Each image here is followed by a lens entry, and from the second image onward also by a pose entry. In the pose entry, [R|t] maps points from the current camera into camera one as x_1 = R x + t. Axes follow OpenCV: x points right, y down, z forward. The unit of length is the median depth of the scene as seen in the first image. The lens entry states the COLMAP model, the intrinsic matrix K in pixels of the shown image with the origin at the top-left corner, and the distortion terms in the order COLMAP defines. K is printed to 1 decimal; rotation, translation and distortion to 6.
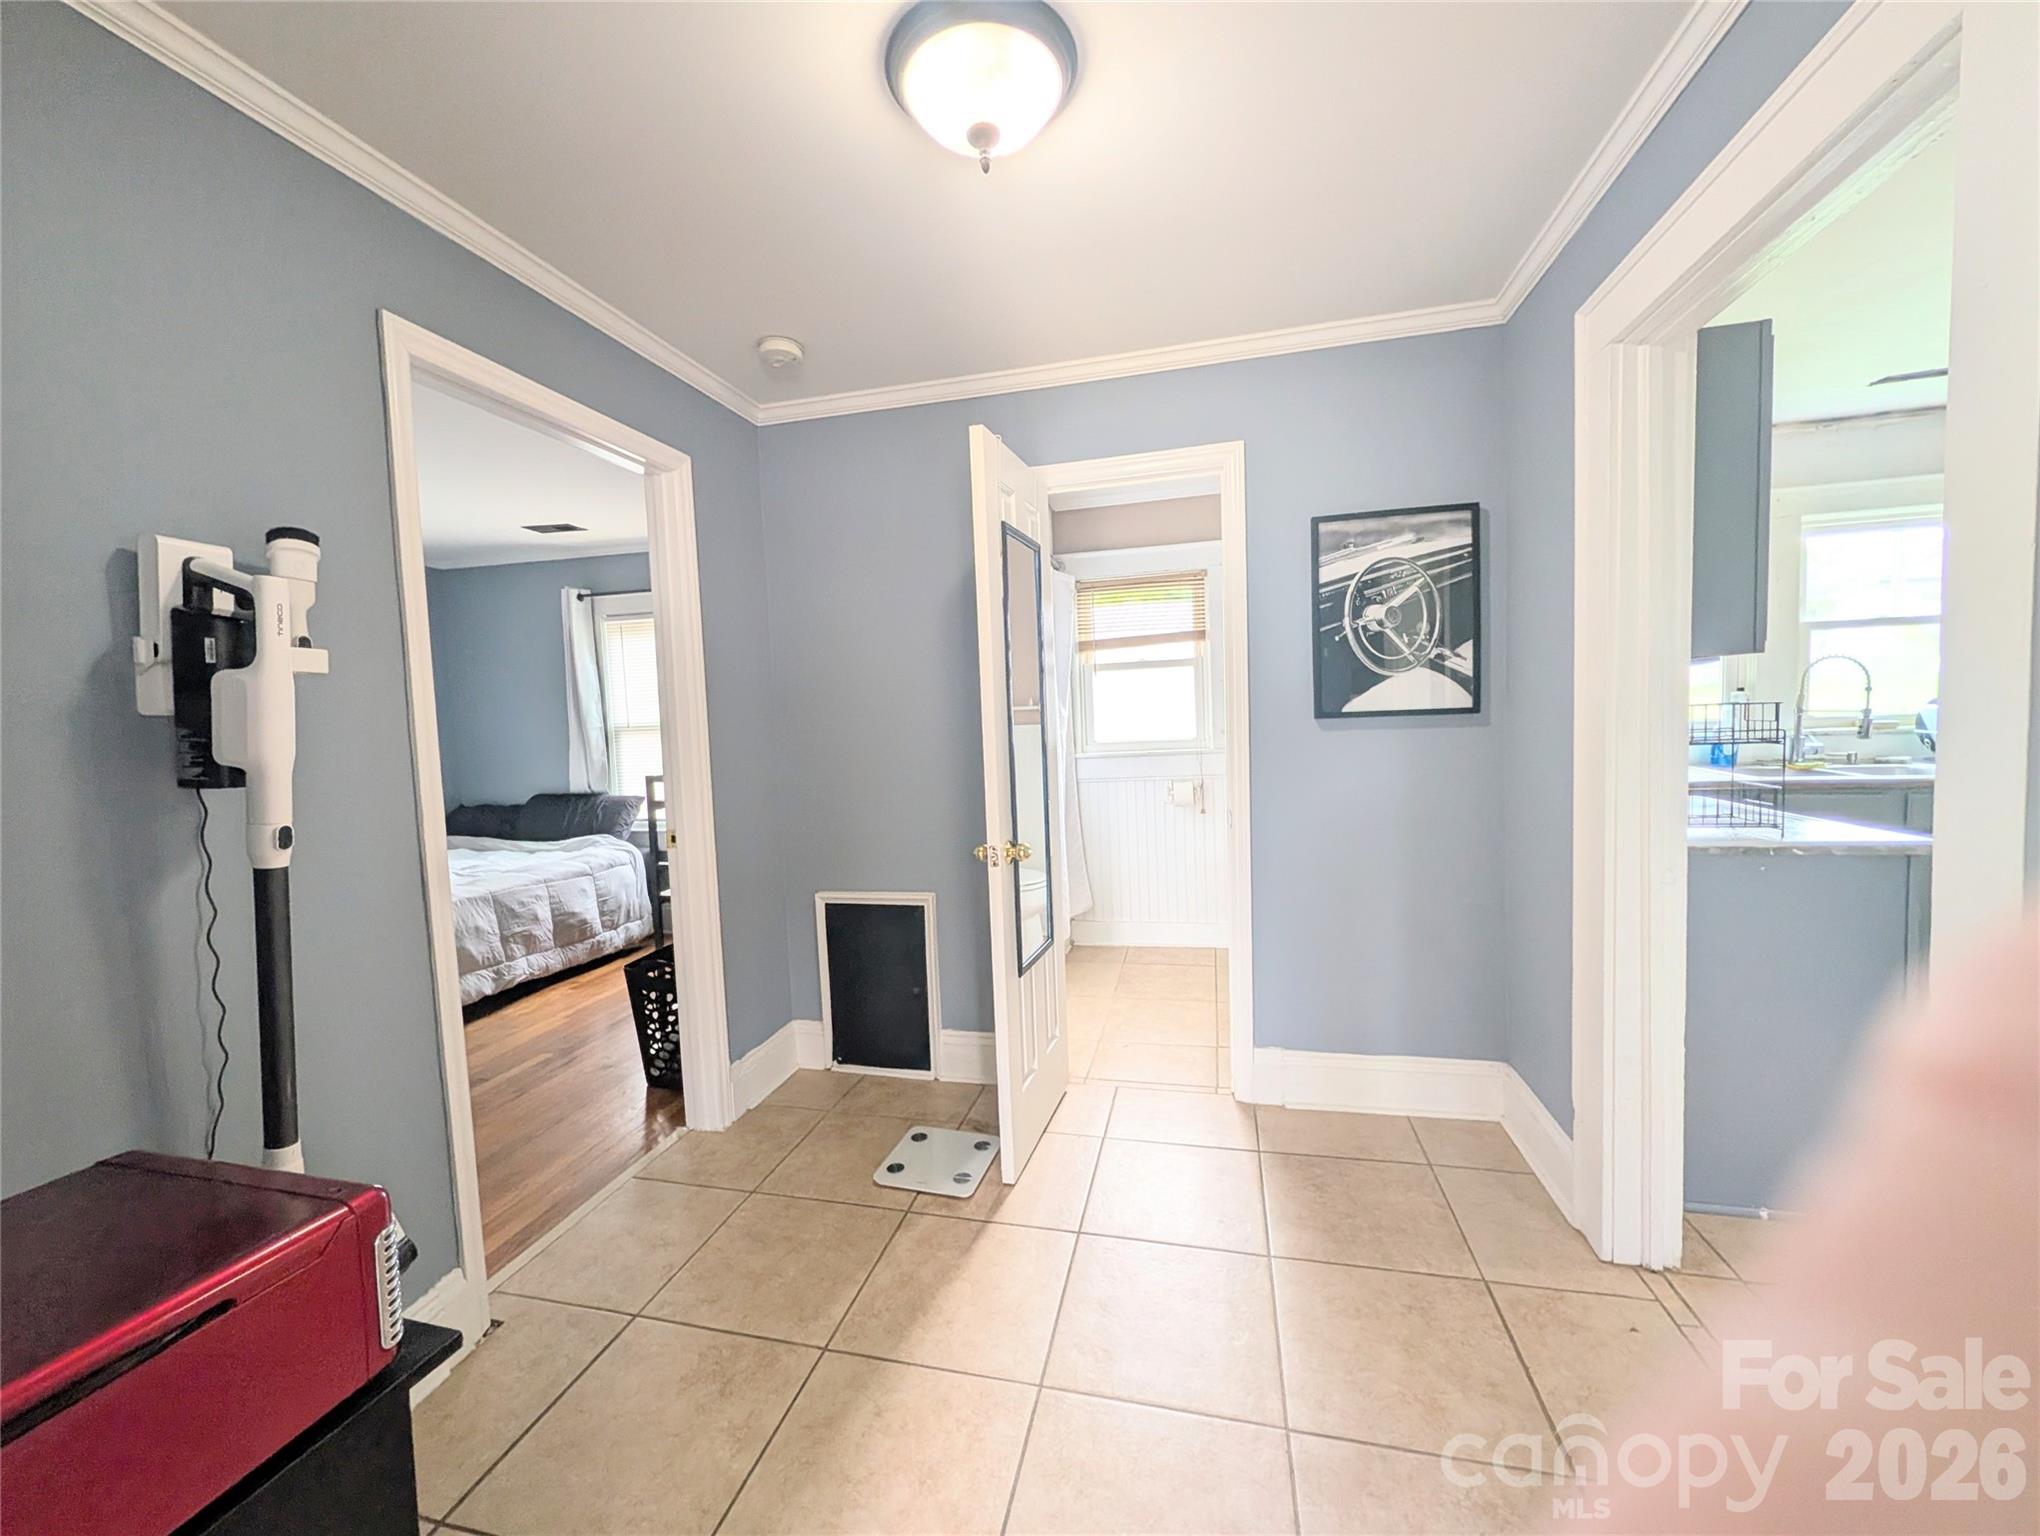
lens RADIAL K [[785.7, 0, 1017.7], [0, 785.7, 768.2], [0, 0, 1]] dist [0.000515, -0.000048]
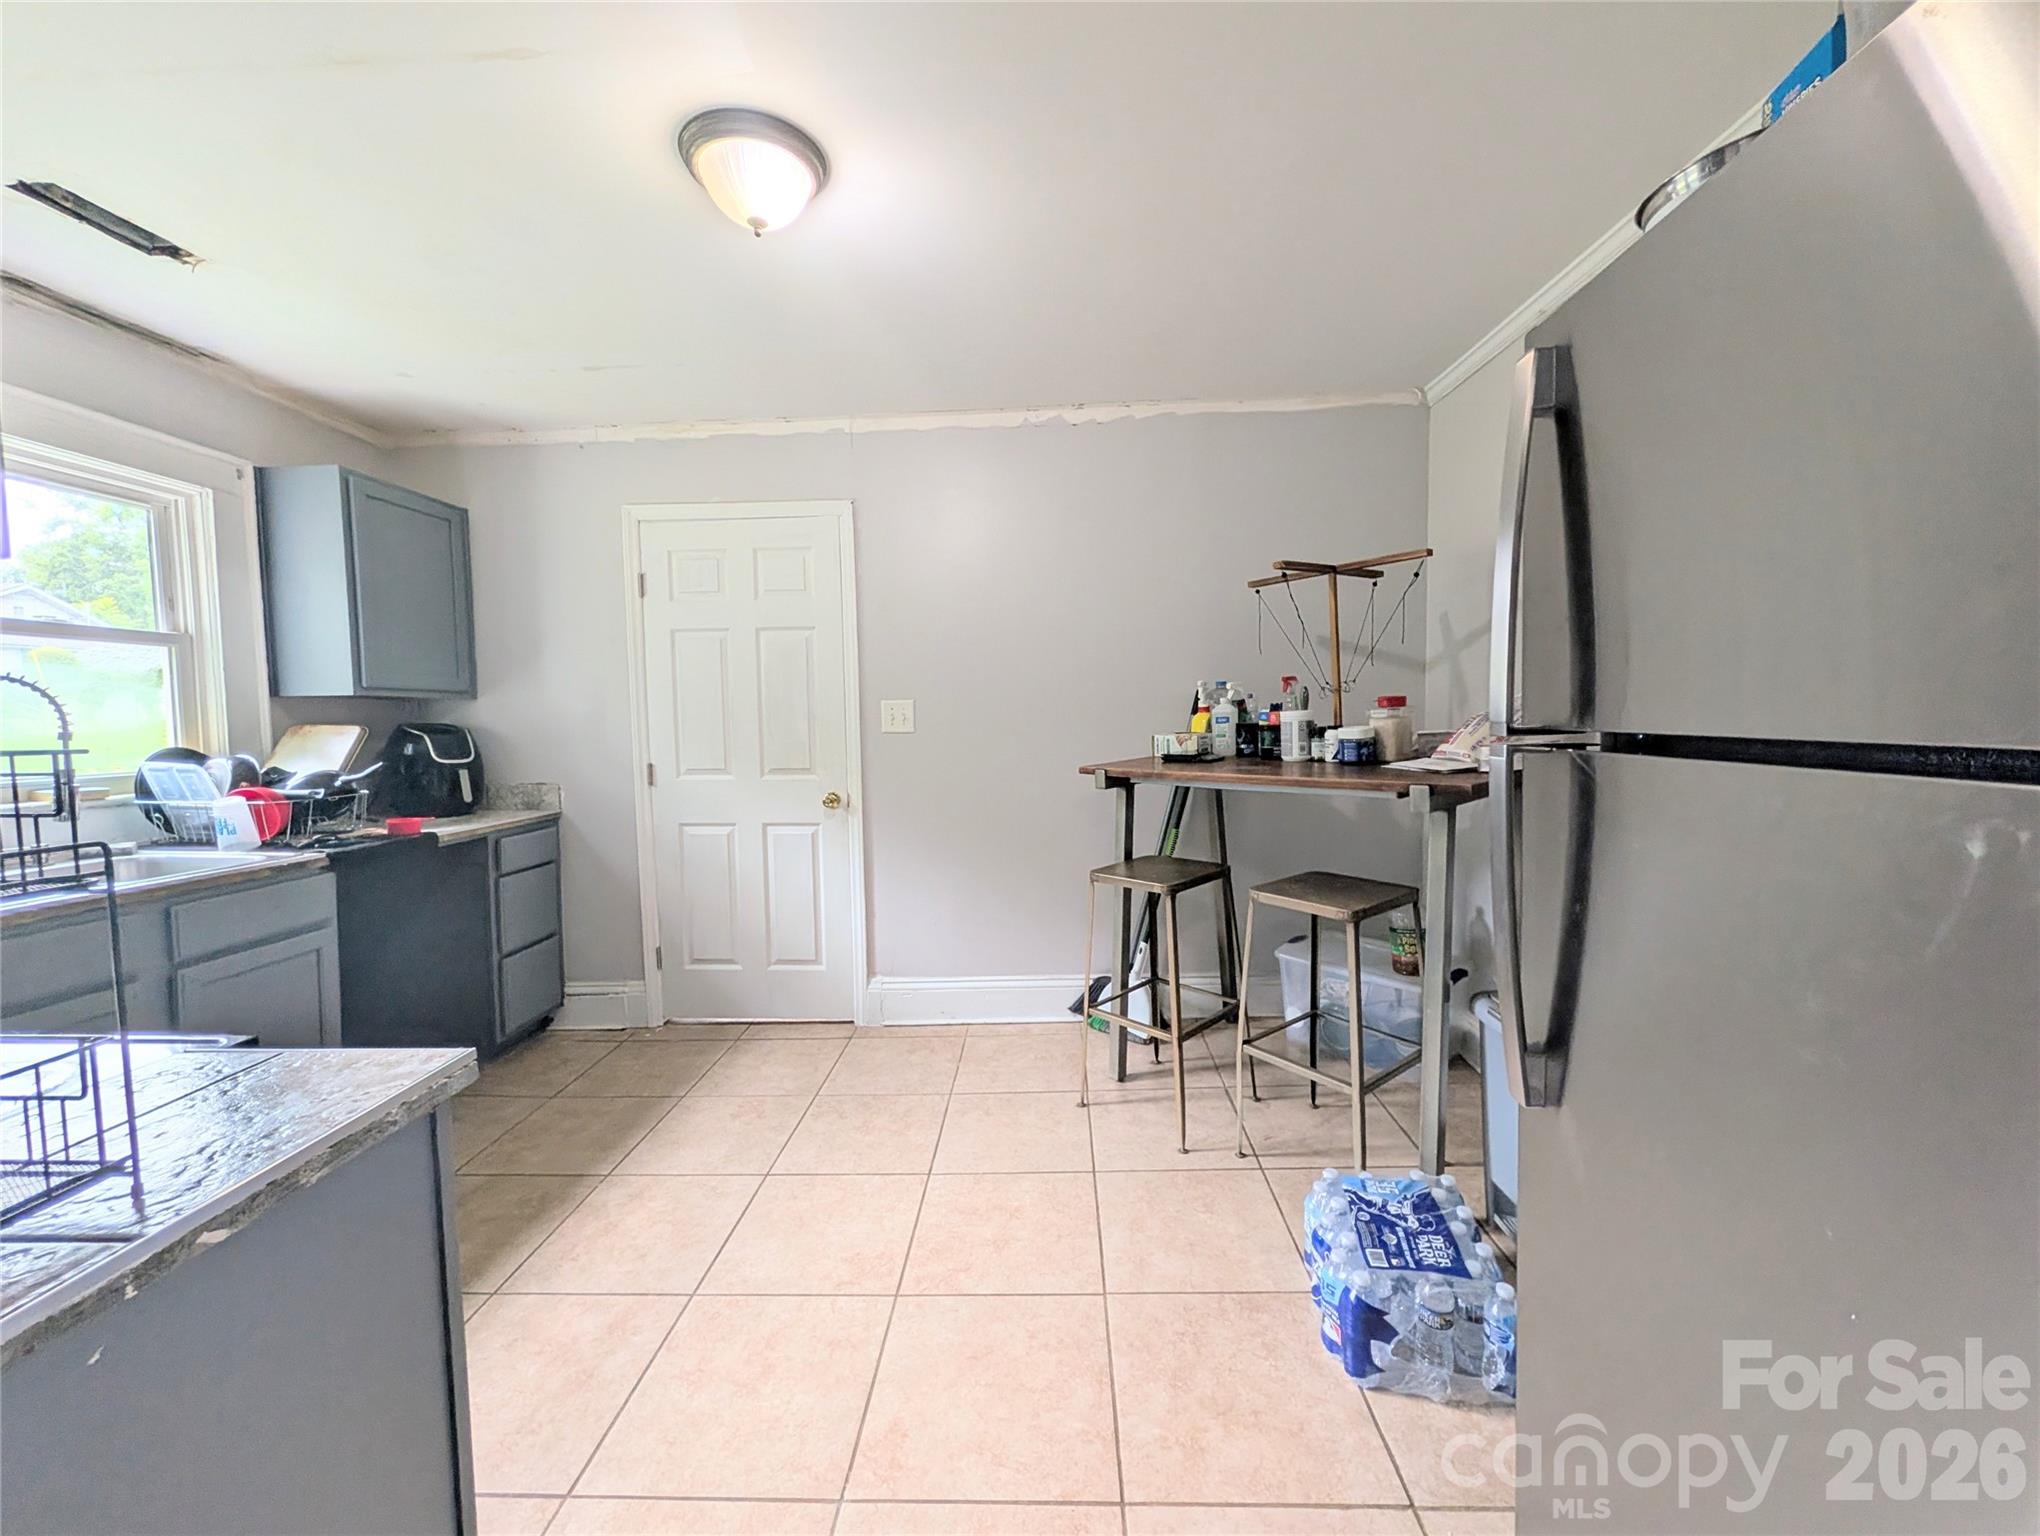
lens RADIAL K [[785.7, 0, 1030.3], [0, 785.7, 761.3], [0, 0, 1]] dist [0.000515, -0.000048]
pose [[-0.206128, -0.010240, 0.978471, 0.134624], [0.091900, 0.995323, 0.029777, -0.012425], [-0.974200, 0.096059, -0.204223, 0.157185]]
